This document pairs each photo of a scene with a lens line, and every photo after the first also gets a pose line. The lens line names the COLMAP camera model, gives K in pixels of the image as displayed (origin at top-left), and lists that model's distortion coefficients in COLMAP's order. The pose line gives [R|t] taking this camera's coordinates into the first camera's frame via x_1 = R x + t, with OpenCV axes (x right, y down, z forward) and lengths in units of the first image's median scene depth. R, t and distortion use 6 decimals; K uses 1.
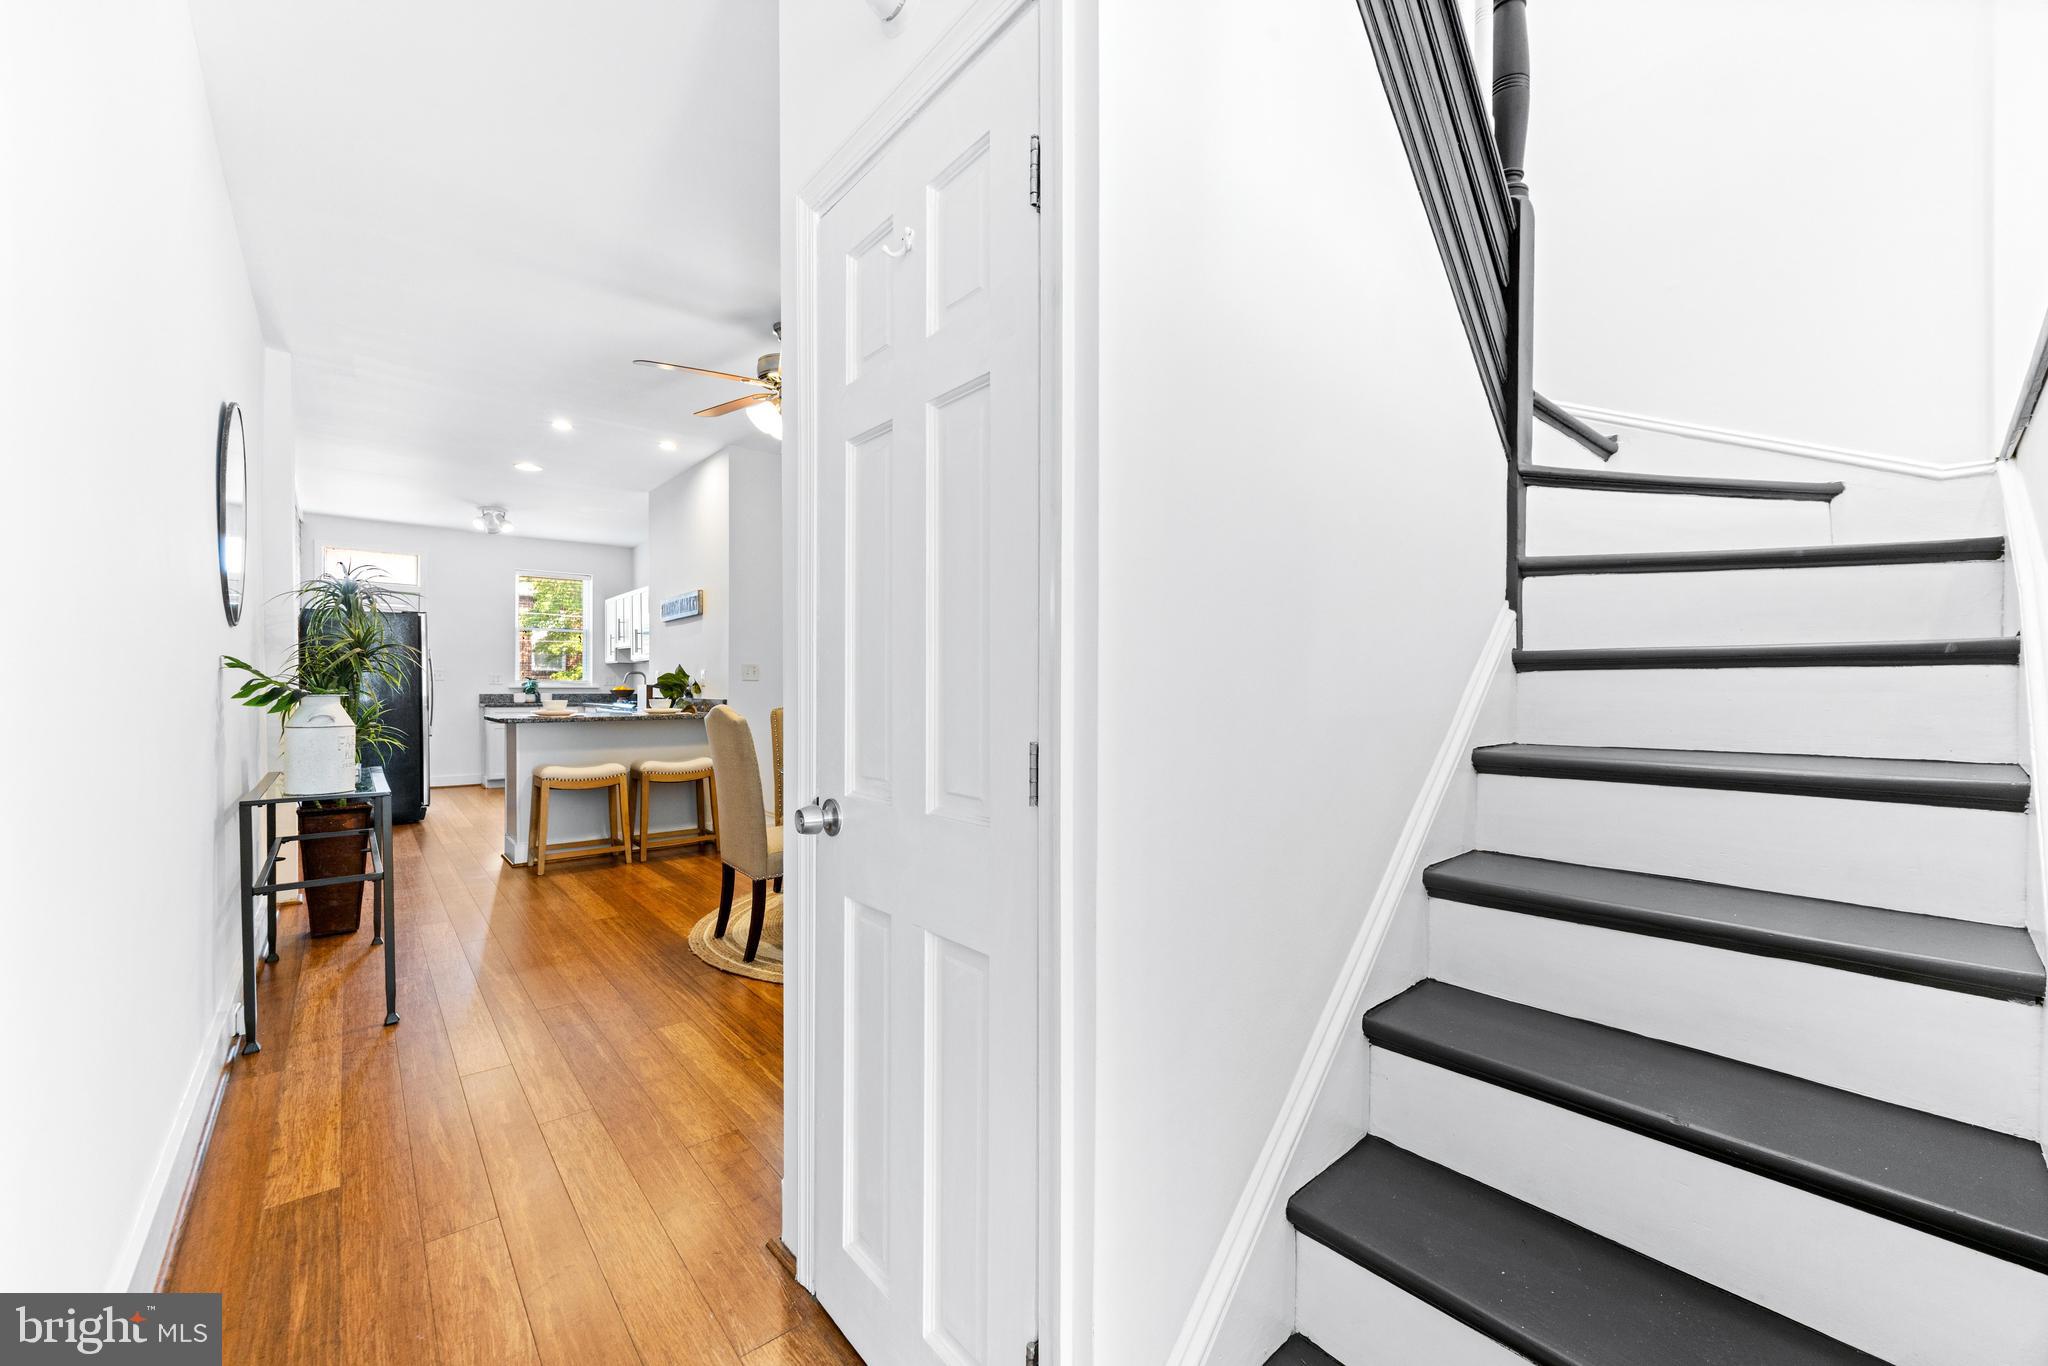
lens RADIAL K [[788.4, 0, 1036.7], [0, 788.4, 683.5], [0, 0, 1]] dist [-0.000887, -0.000426]
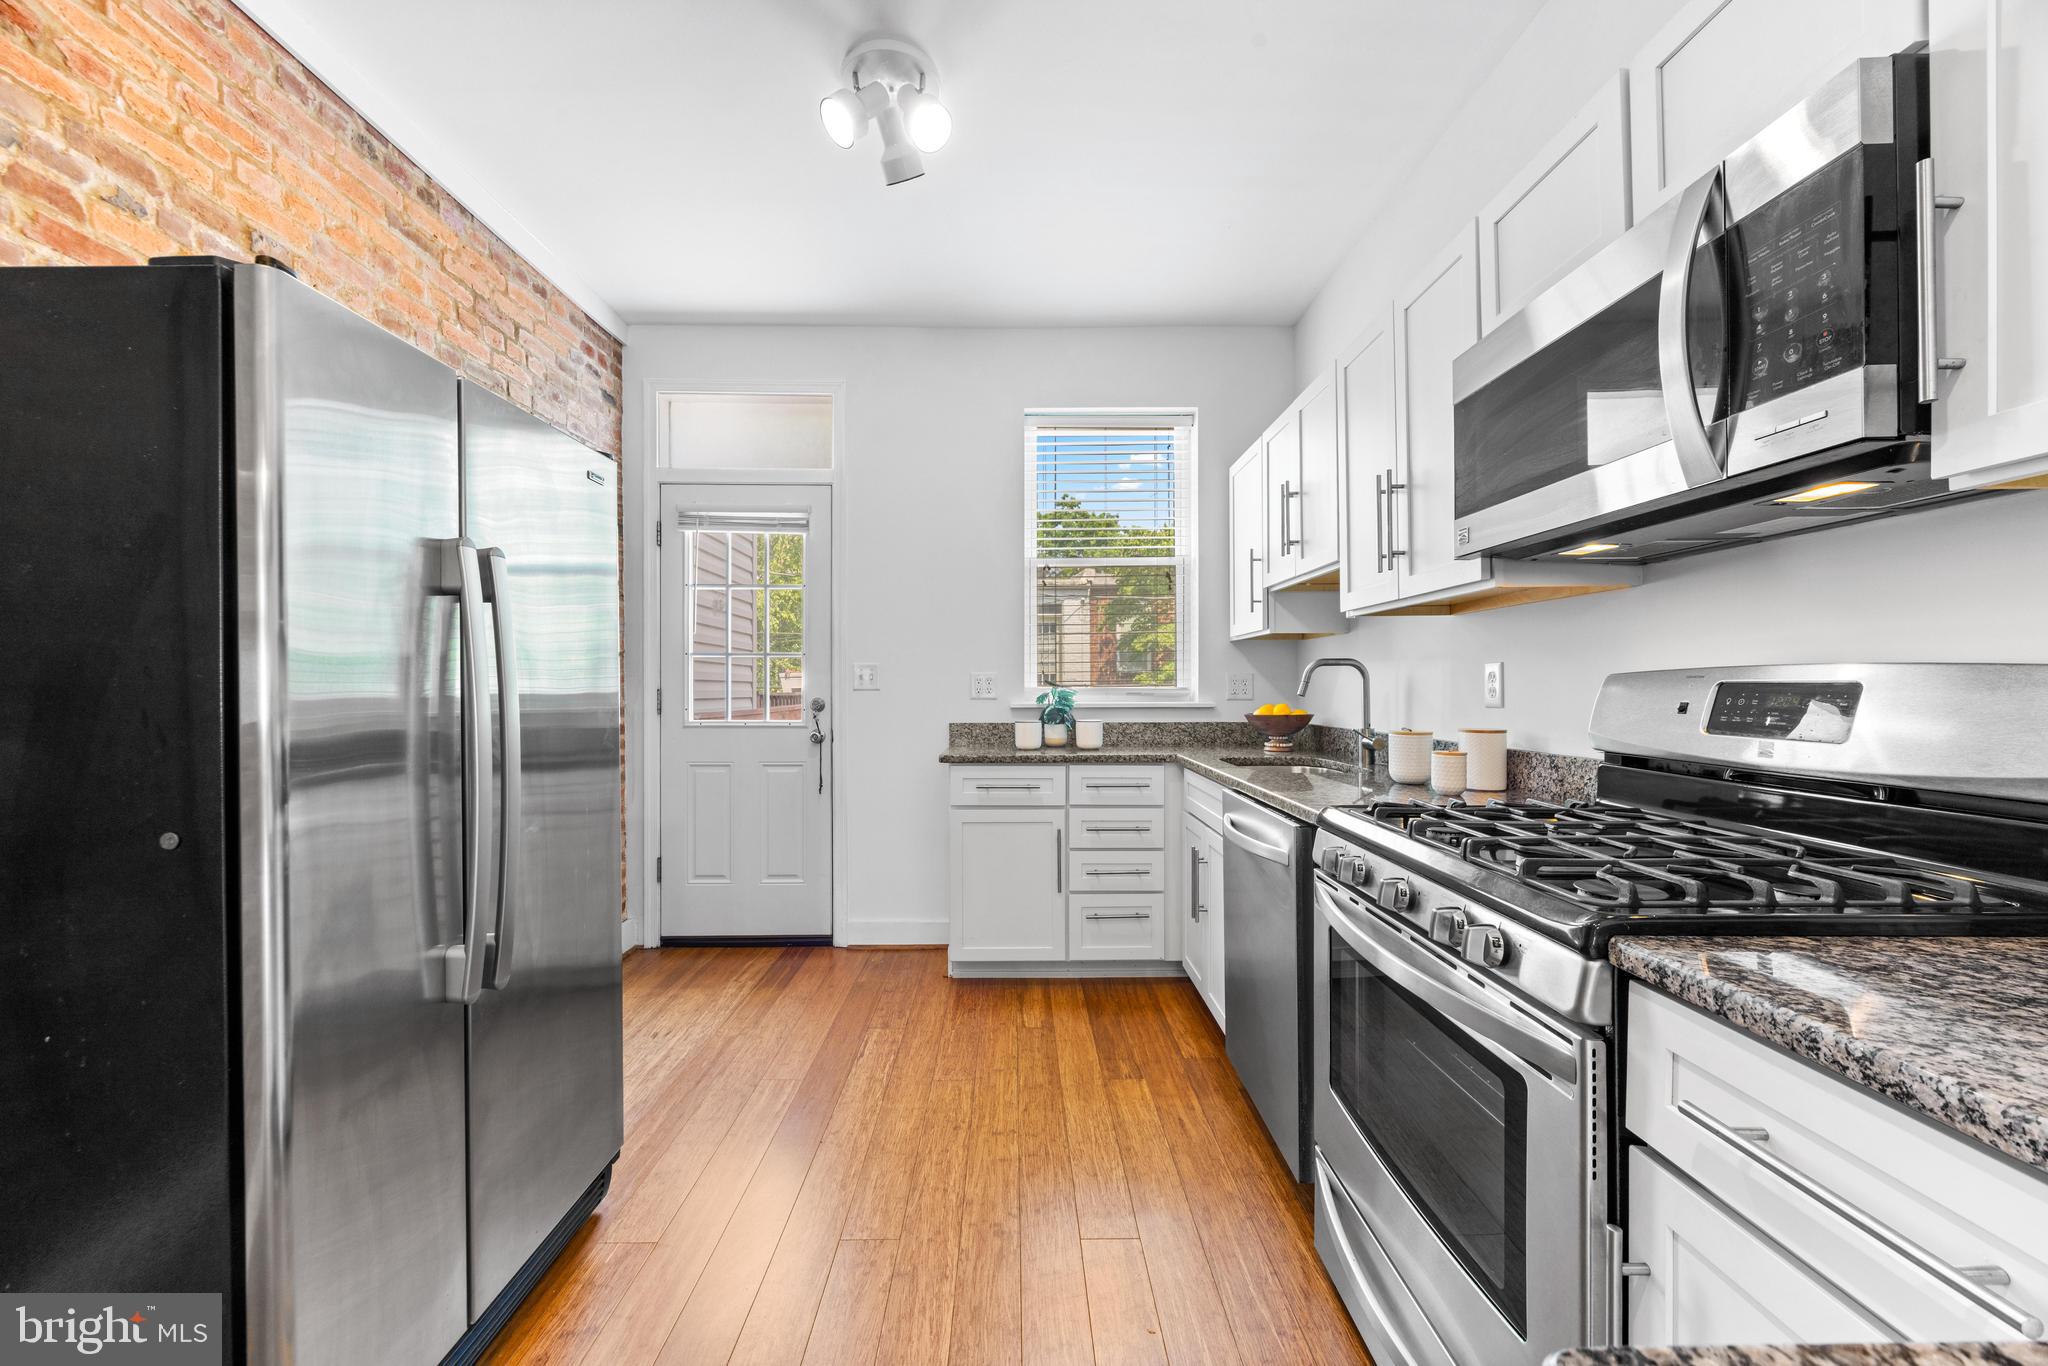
lens RADIAL K [[788.4, 0, 1023.4], [0, 788.4, 682.0], [0, 0, 1]] dist [-0.000887, -0.000426]
pose [[0.761409, -0.006710, -0.648237, -0.397370], [0.004624, 0.999977, -0.004919, -0.004908], [0.648255, 0.000749, 0.761423, 0.682743]]
